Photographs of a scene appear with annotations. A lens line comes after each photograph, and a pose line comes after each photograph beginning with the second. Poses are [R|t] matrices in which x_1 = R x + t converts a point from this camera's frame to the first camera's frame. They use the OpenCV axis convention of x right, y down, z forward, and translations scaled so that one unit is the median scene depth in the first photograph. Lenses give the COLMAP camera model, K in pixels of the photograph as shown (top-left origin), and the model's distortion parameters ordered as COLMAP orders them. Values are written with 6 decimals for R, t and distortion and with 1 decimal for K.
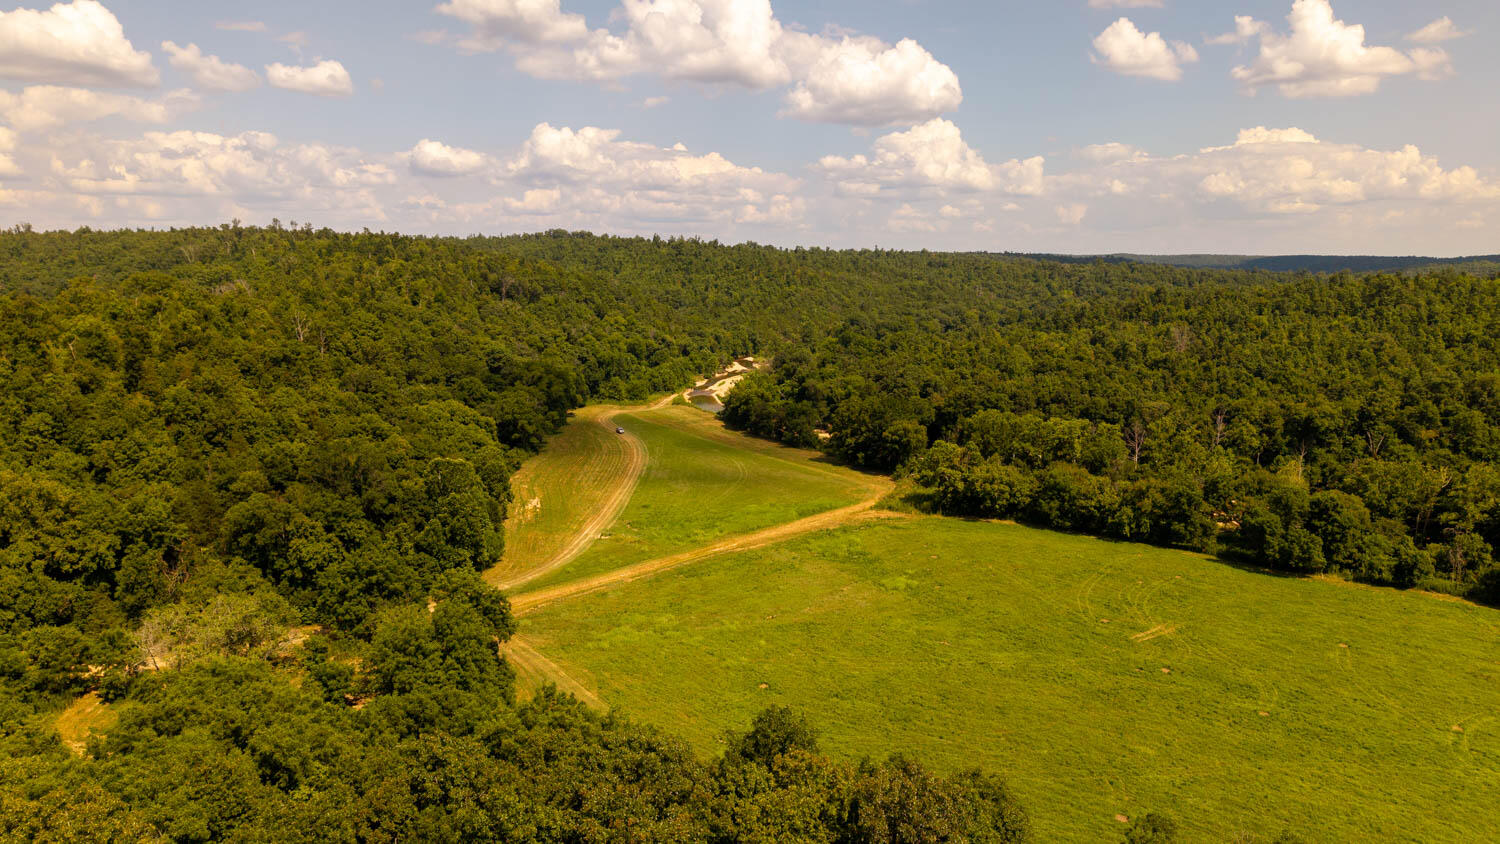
lens RADIAL K [[994.7, 0, 744.5], [0, 994.7, 432.6], [0, 0, 1]] dist [0.055737, -0.064904]
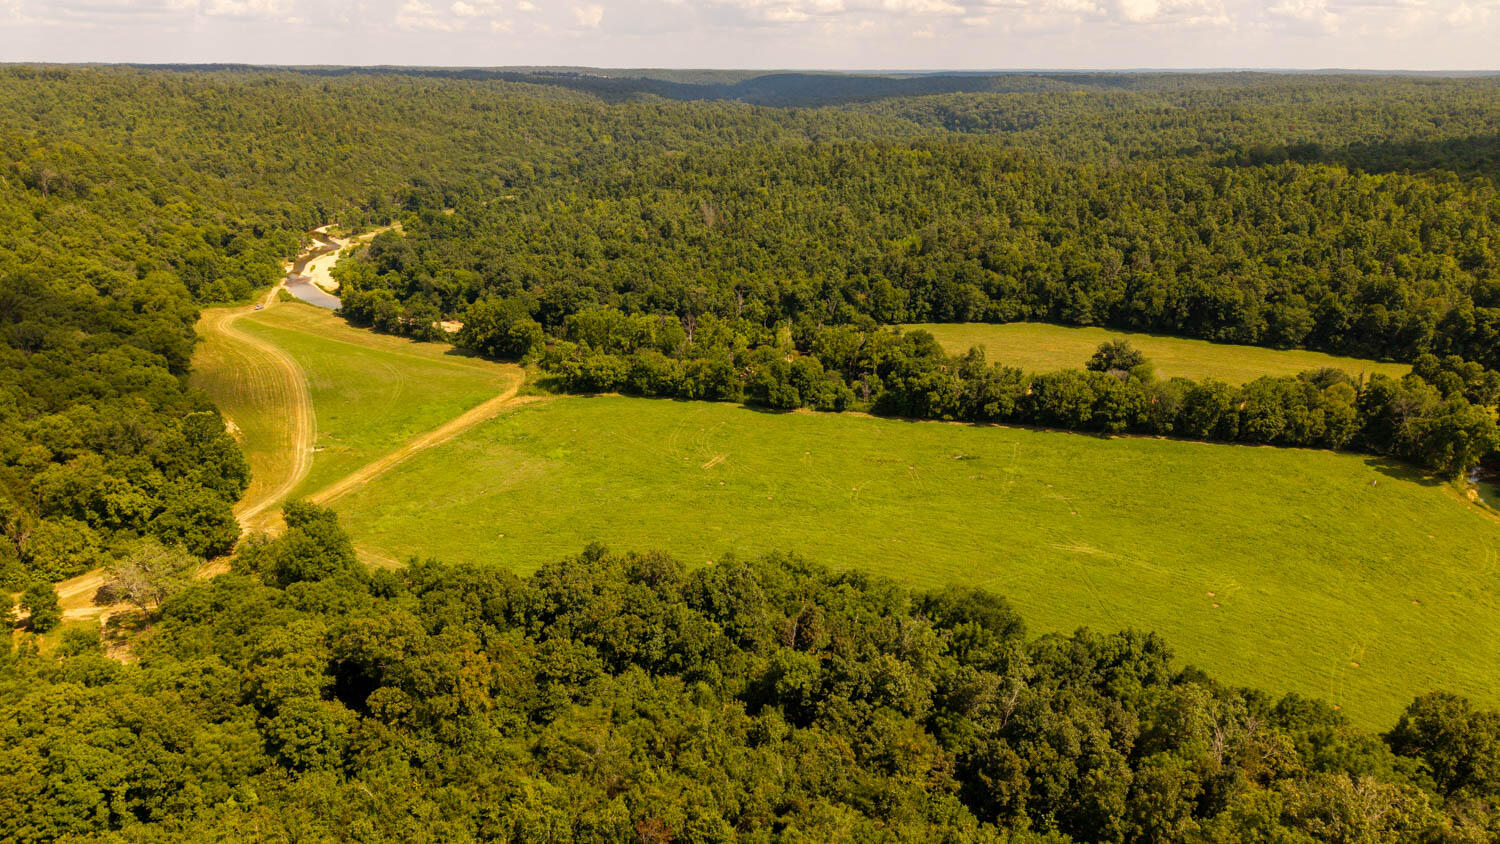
lens RADIAL K [[994.7, 0, 744.5], [0, 994.7, 432.6], [0, 0, 1]] dist [0.055737, -0.064904]
pose [[0.900318, -0.146026, 0.410005, -0.135401], [0.069765, 0.978274, 0.195226, -0.102568], [-0.429605, -0.147161, 0.890945, -0.306278]]
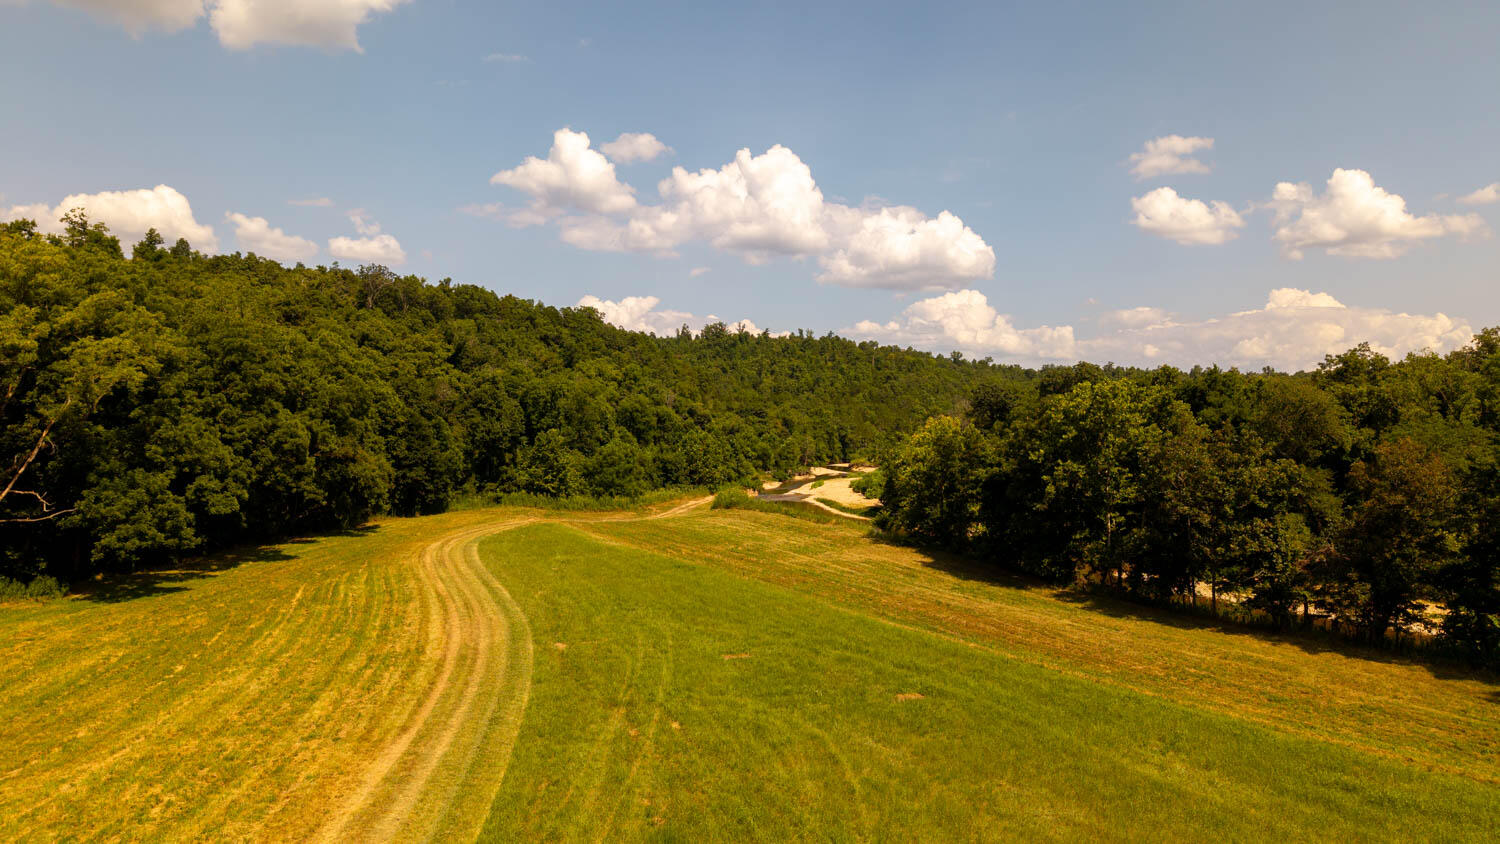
lens RADIAL K [[994.7, 0, 744.5], [0, 994.7, 432.6], [0, 0, 1]] dist [0.055737, -0.064904]
pose [[0.999532, 0.004528, -0.030269, -0.080026], [-0.009341, 0.986939, -0.160822, 0.001501], [0.029146, 0.161029, 0.986519, 1.025704]]
